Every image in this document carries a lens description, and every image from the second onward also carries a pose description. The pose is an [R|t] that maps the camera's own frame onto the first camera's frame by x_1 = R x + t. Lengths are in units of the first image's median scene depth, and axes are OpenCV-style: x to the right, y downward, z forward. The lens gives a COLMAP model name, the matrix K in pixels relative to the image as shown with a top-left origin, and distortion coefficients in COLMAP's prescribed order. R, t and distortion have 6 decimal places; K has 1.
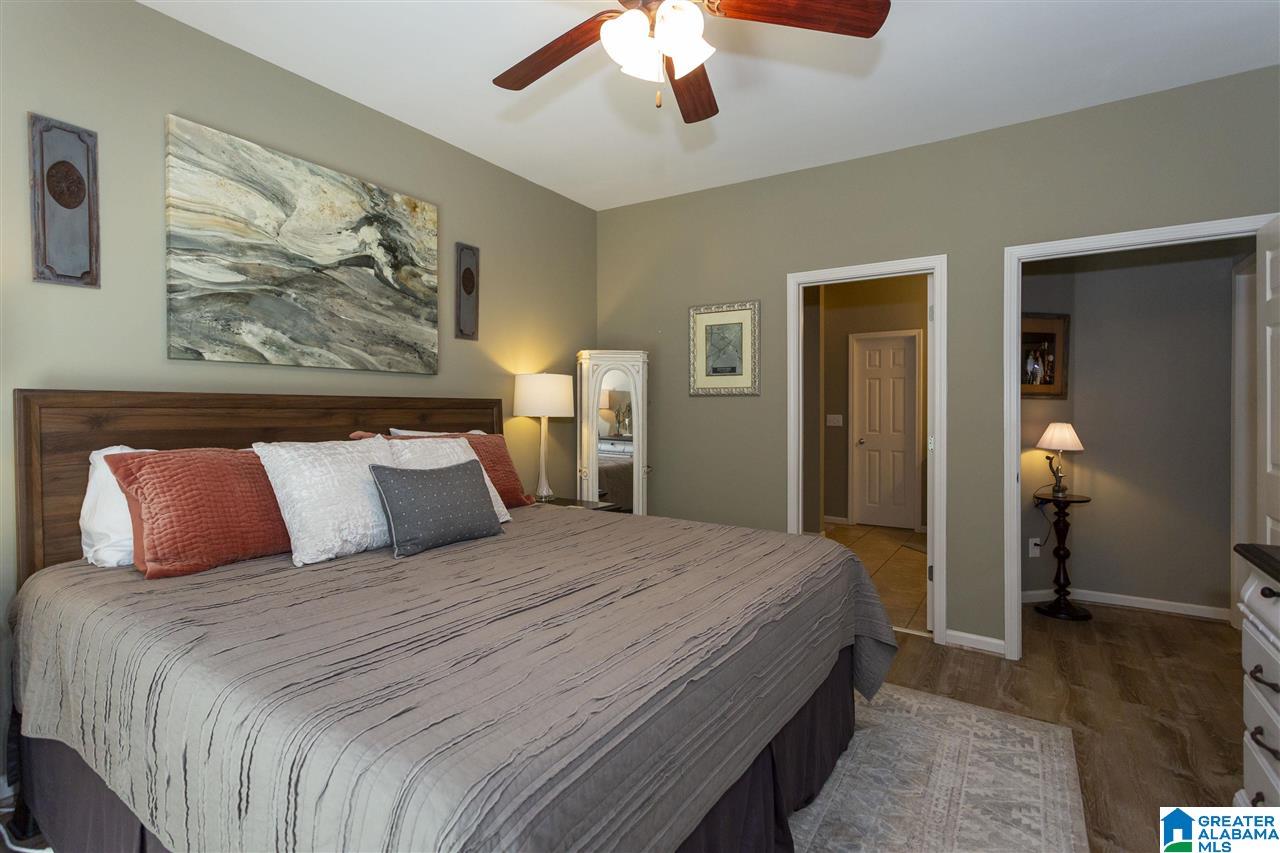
lens RADIAL K [[603.4, 0, 652.2], [0, 603.4, 419.0], [0, 0, 1]] dist [0.003345, 0.001141]
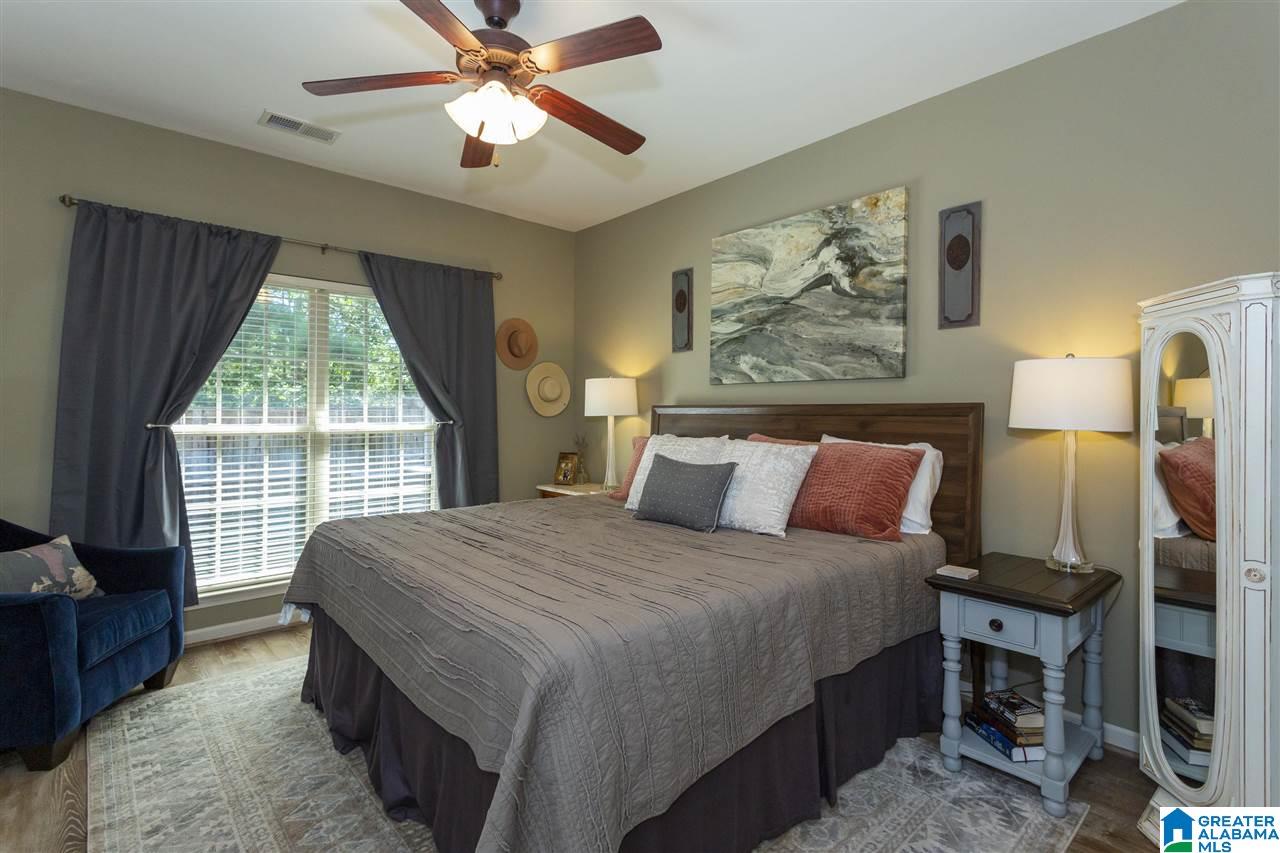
lens RADIAL K [[603.4, 0, 652.2], [0, 603.4, 419.0], [0, 0, 1]] dist [0.003345, 0.001141]
pose [[-0.260095, 0.003243, -0.965578, 0.665902], [-0.023783, 0.999669, 0.009764, -0.014256], [0.965290, 0.025504, -0.259932, 0.998706]]
